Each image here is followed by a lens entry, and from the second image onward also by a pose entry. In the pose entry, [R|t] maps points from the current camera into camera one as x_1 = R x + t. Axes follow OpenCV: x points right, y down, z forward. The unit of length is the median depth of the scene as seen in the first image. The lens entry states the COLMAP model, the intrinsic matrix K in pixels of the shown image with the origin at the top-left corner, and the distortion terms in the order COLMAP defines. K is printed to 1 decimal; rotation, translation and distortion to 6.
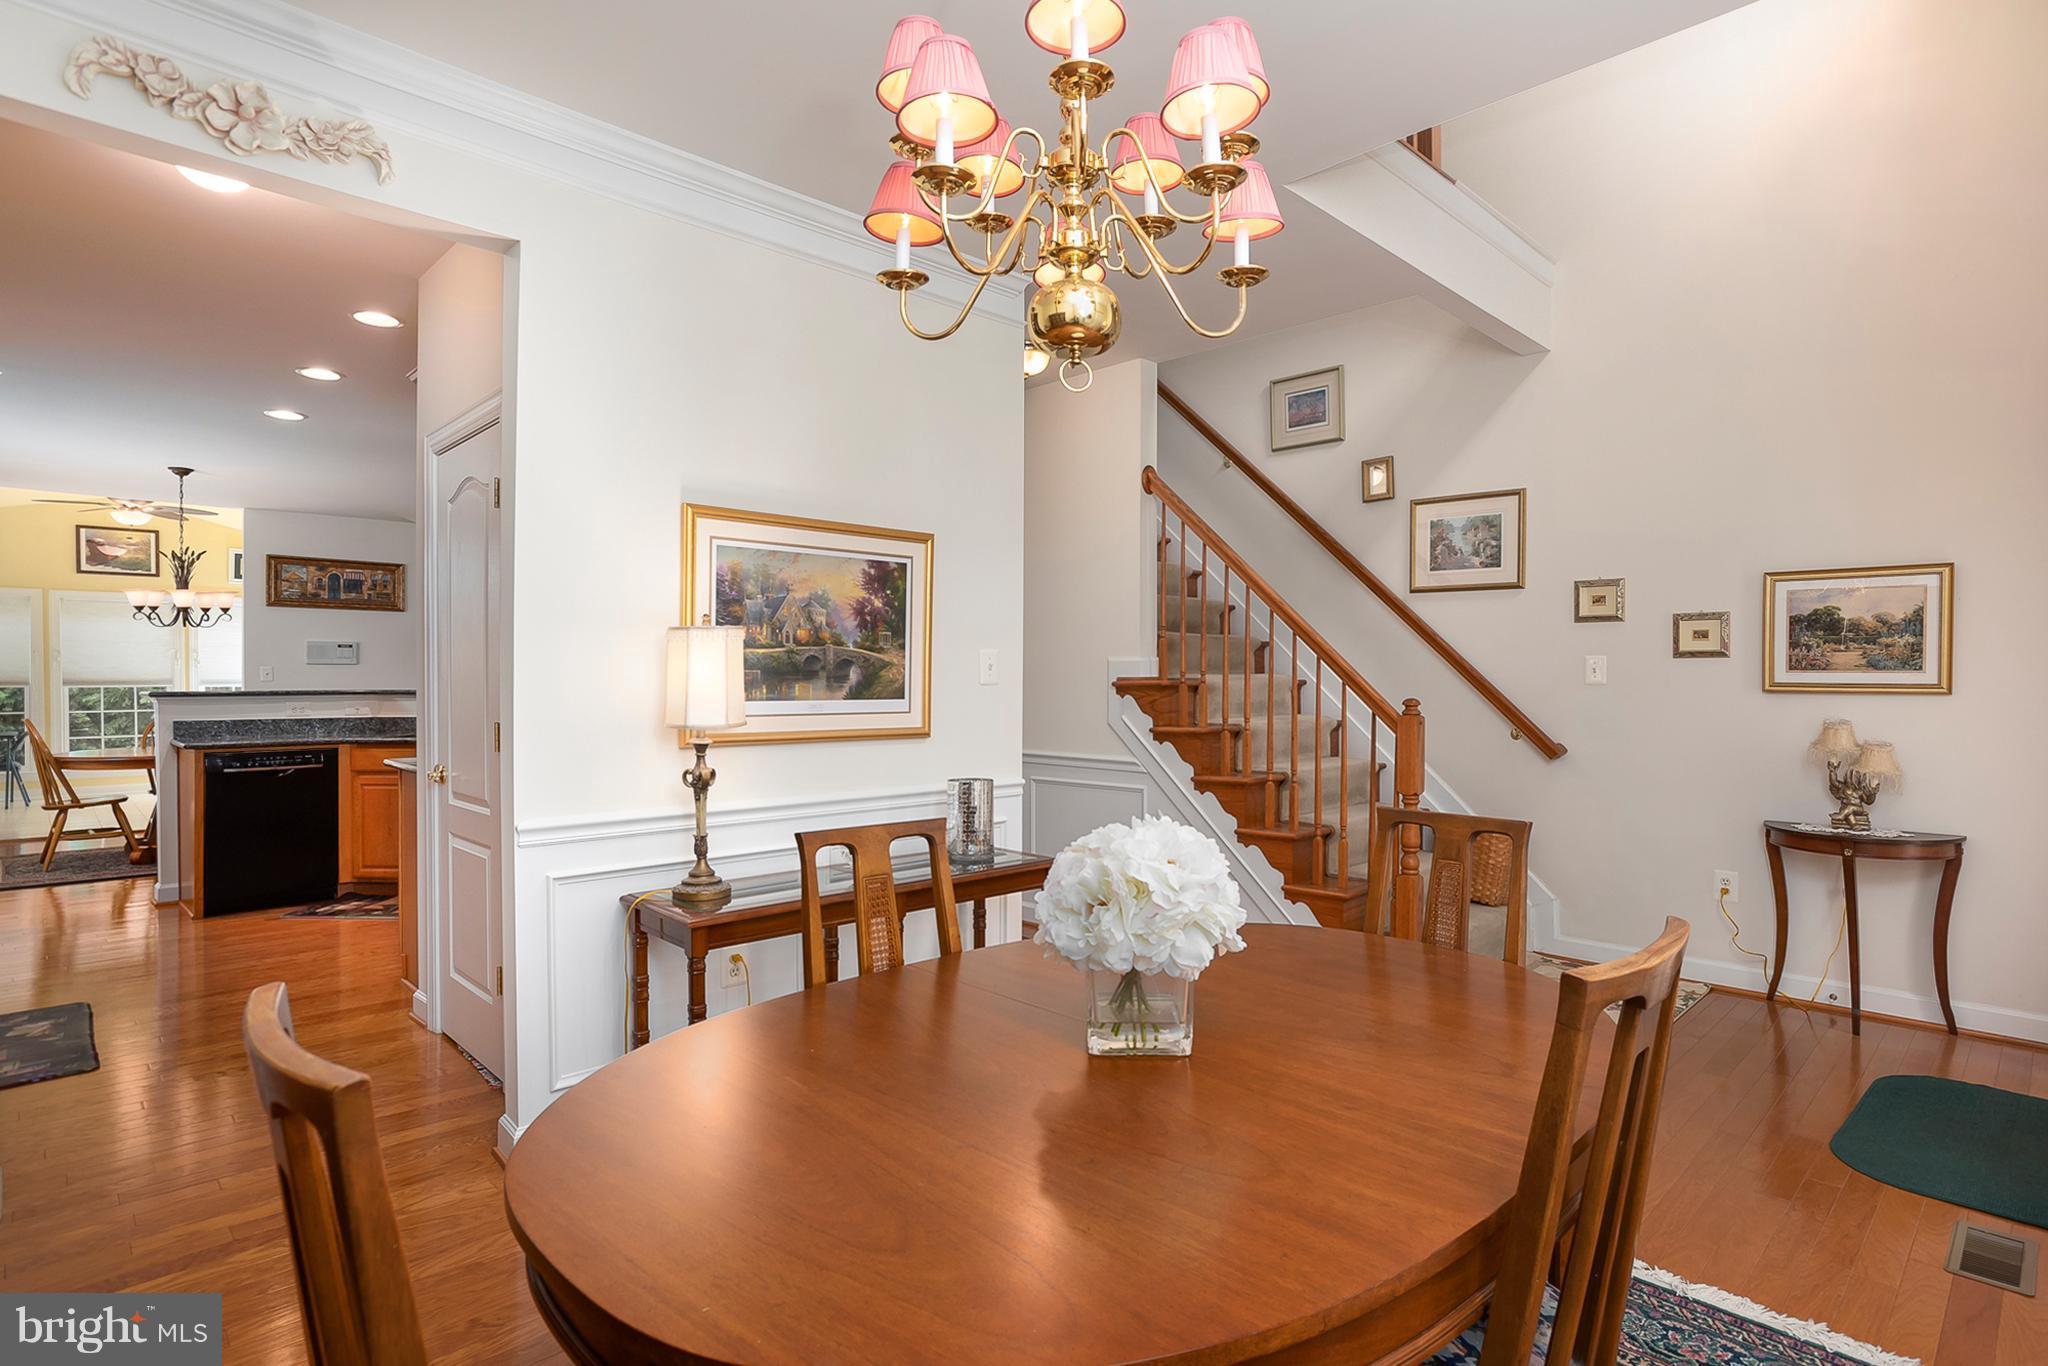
lens RADIAL K [[1036.9, 0, 1063.9], [0, 1036.9, 685.1], [0, 0, 1]] dist [-0.003936, -0.000312]
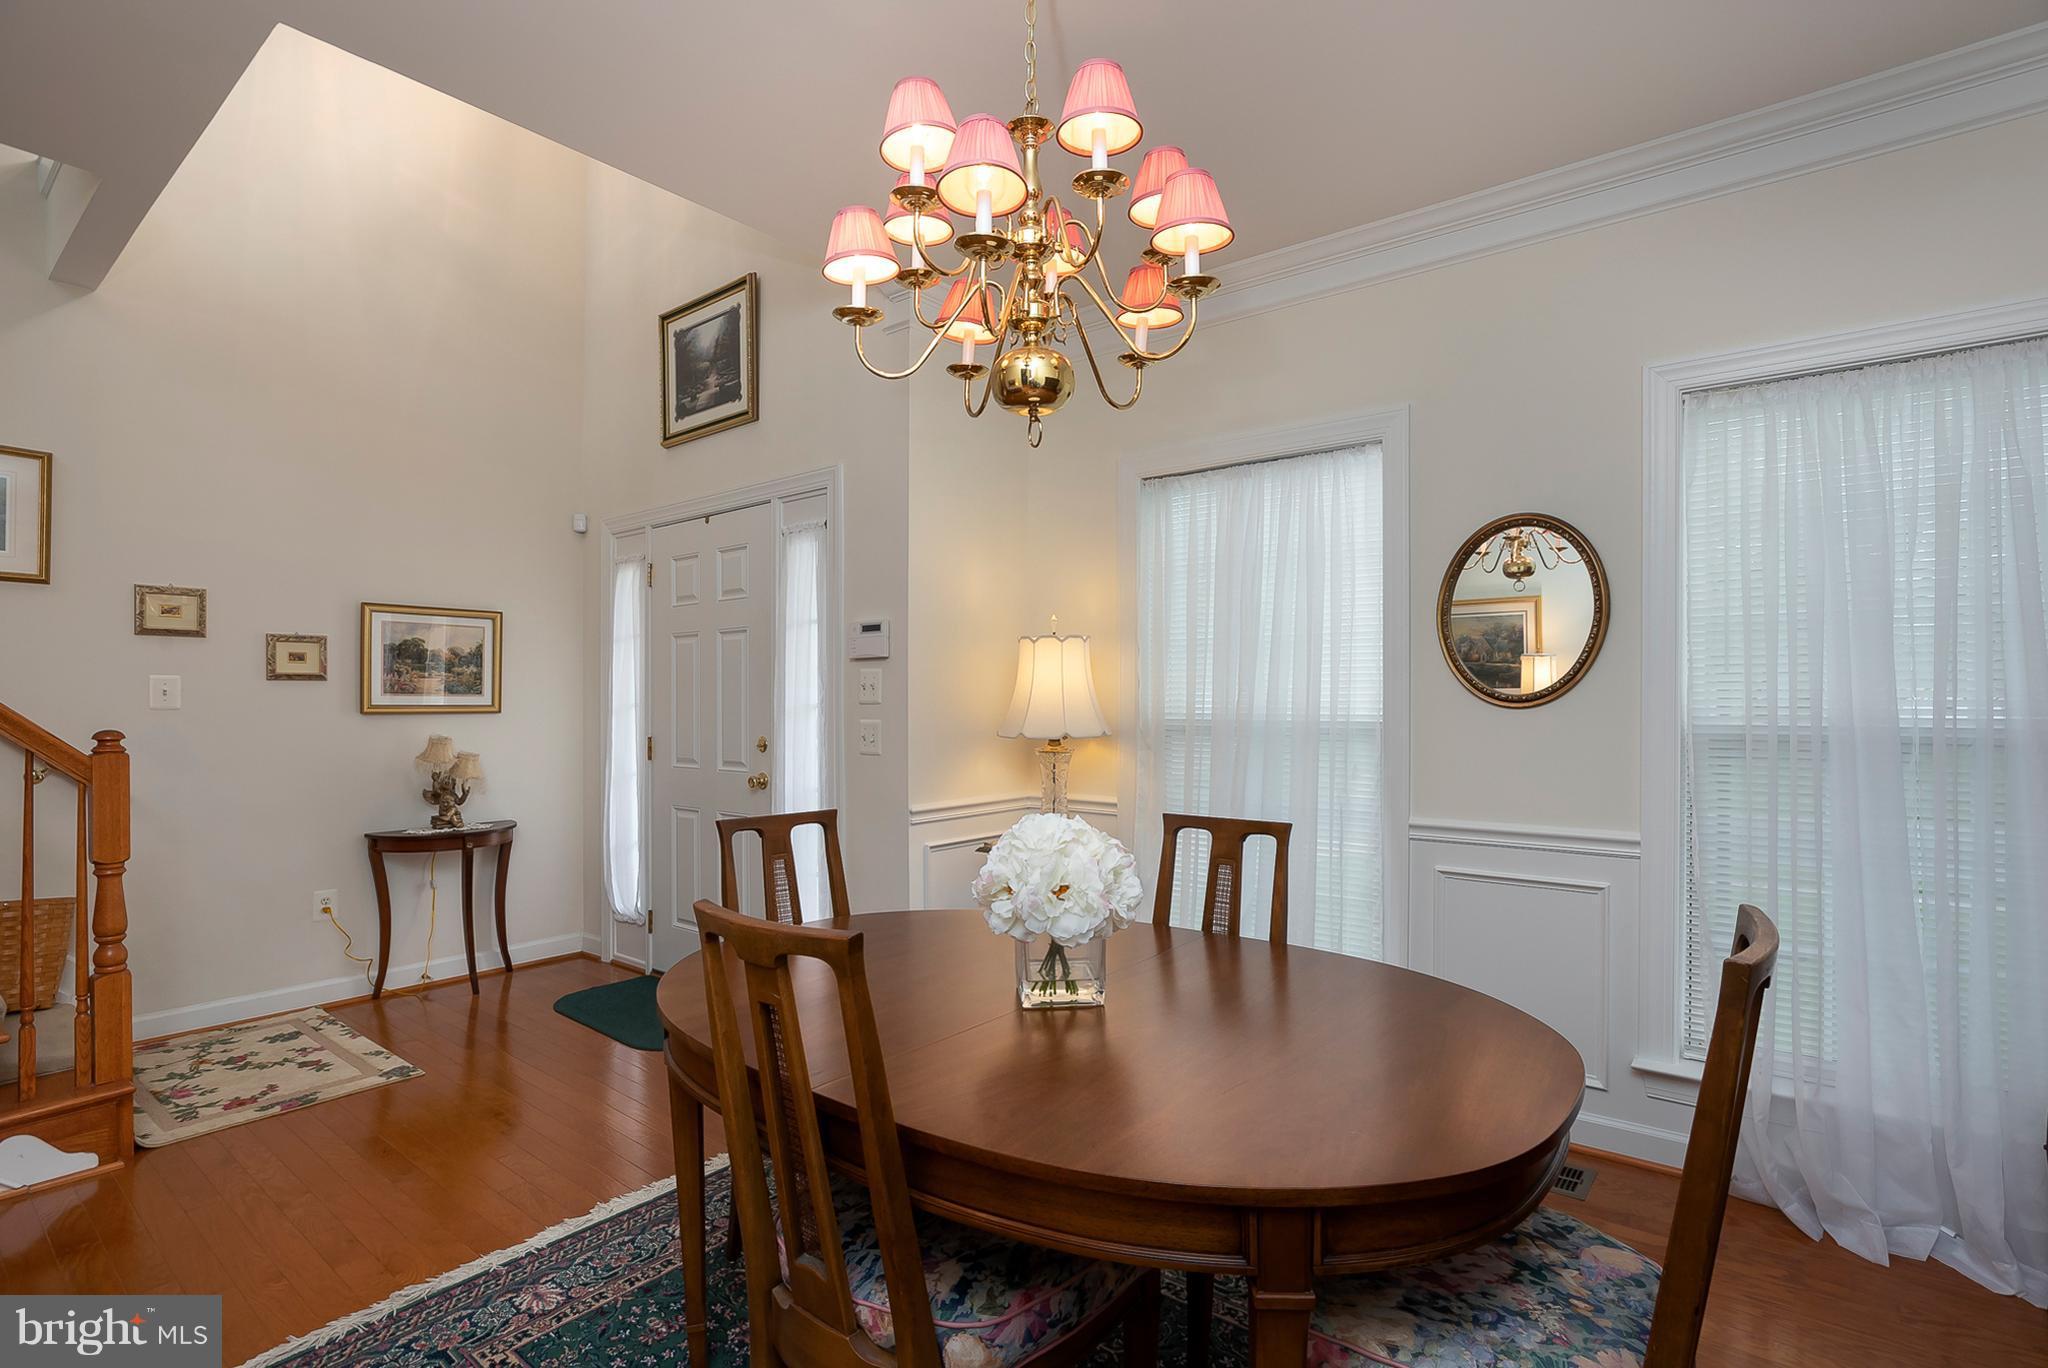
lens RADIAL K [[973.3, 0, 1033.6], [0, 973.3, 691.3], [0, 0, 1]] dist [-0.002383, -0.000014]
pose [[-0.101664, 0.010587, 0.994762, -0.397601], [0.012674, 0.999876, -0.009346, 0.001629], [-0.994738, 0.011657, -0.101786, 0.415191]]
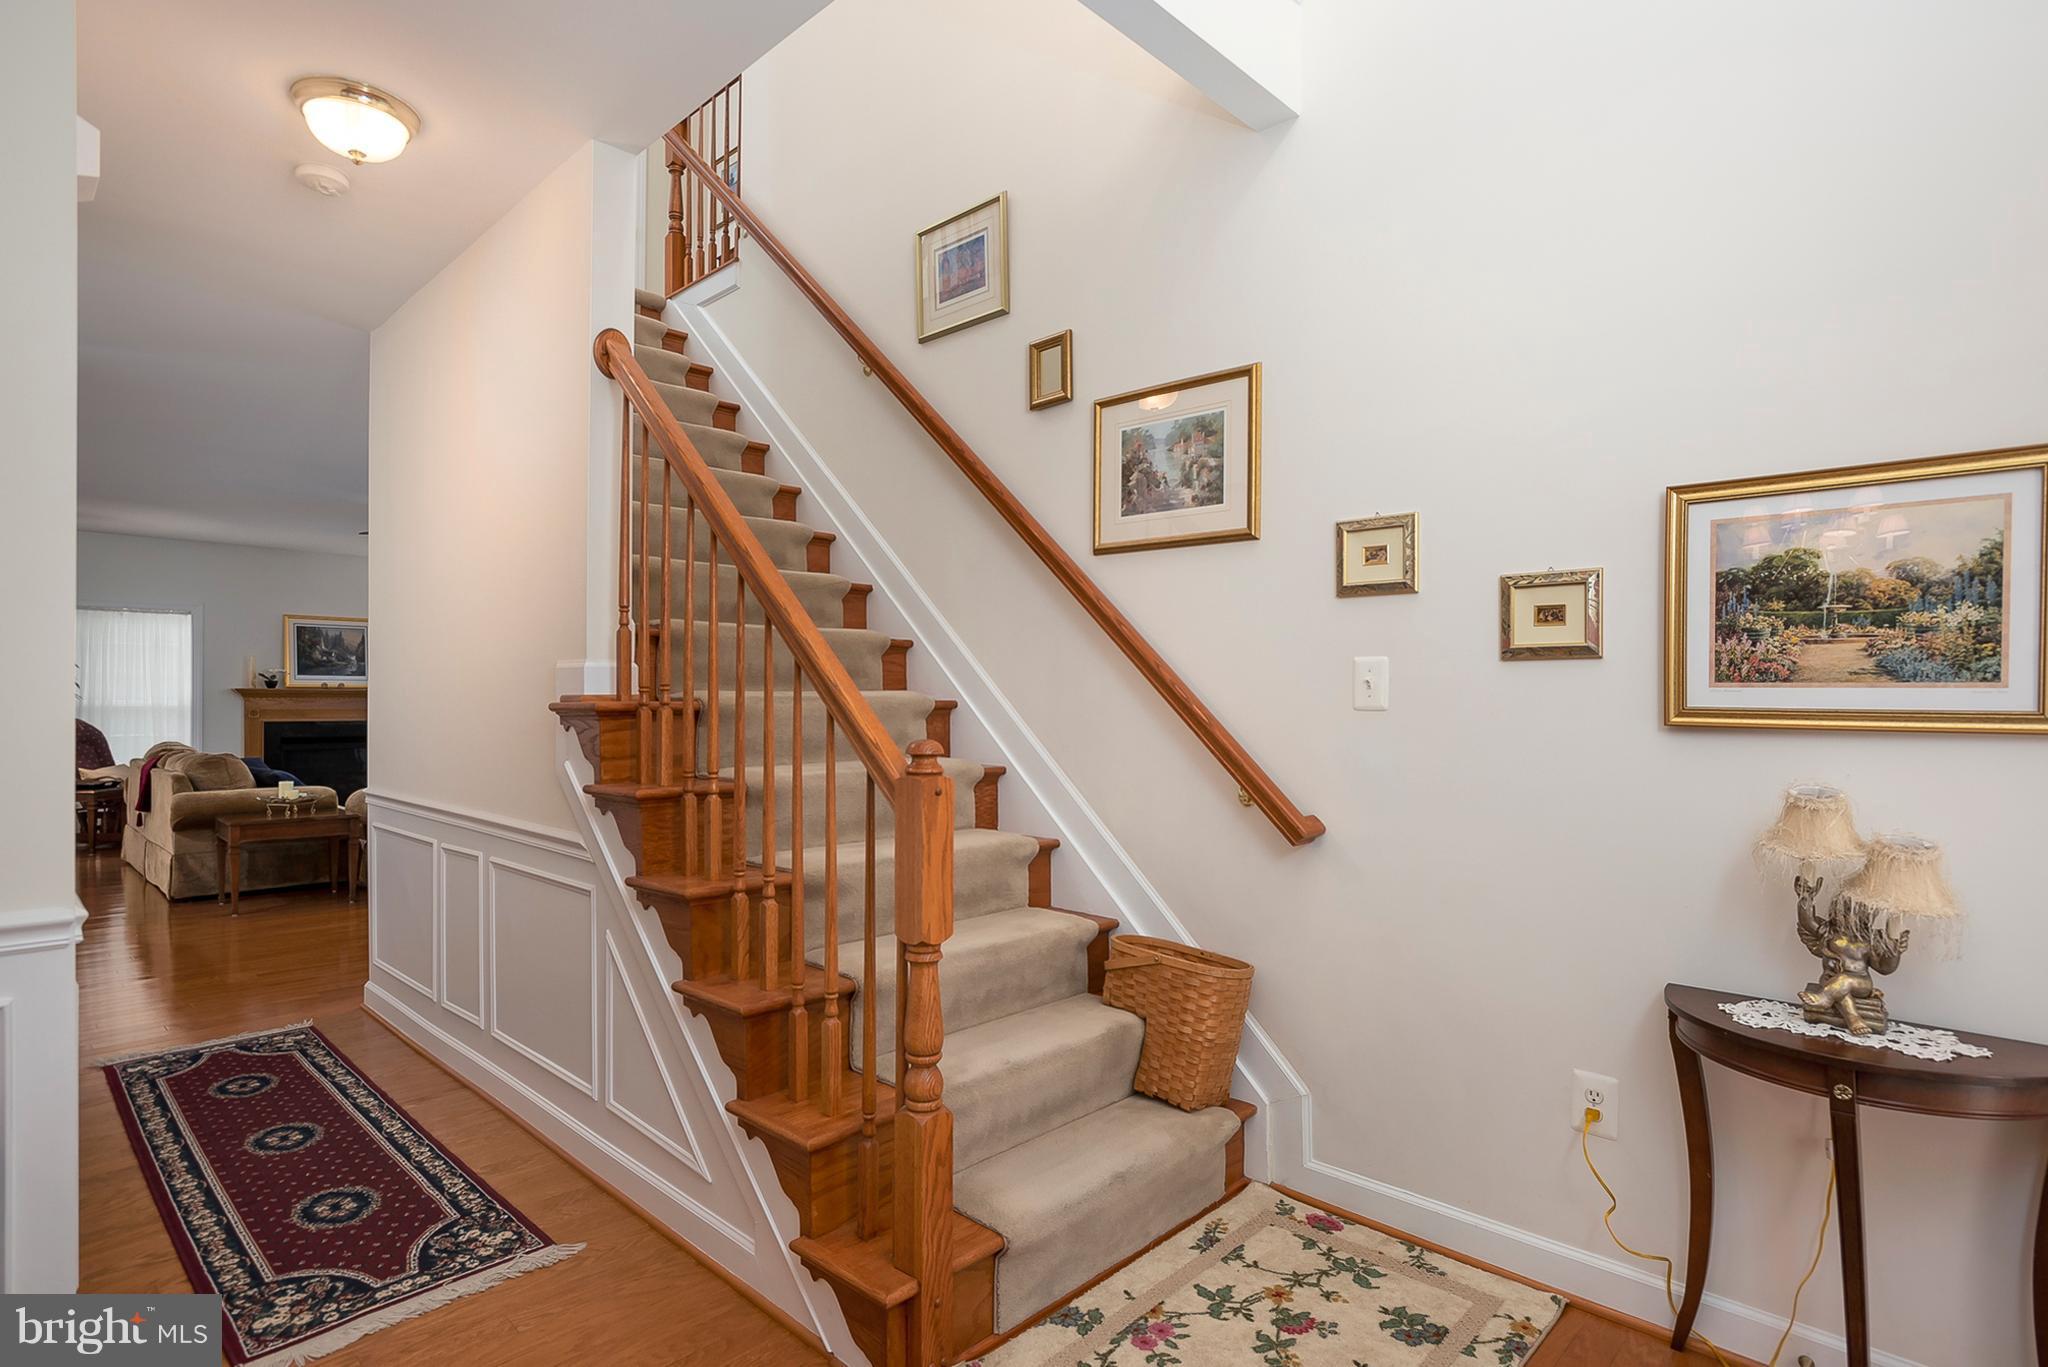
lens RADIAL K [[1043.8, 0, 1032.4], [0, 1043.8, 700.3], [0, 0, 1]] dist [-0.002260, 0.001117]
pose [[0.999955, 0.002211, 0.009201, 0.367250], [-0.002162, 0.999984, -0.005234, -0.002508], [-0.009212, 0.005214, 0.999944, 0.501178]]
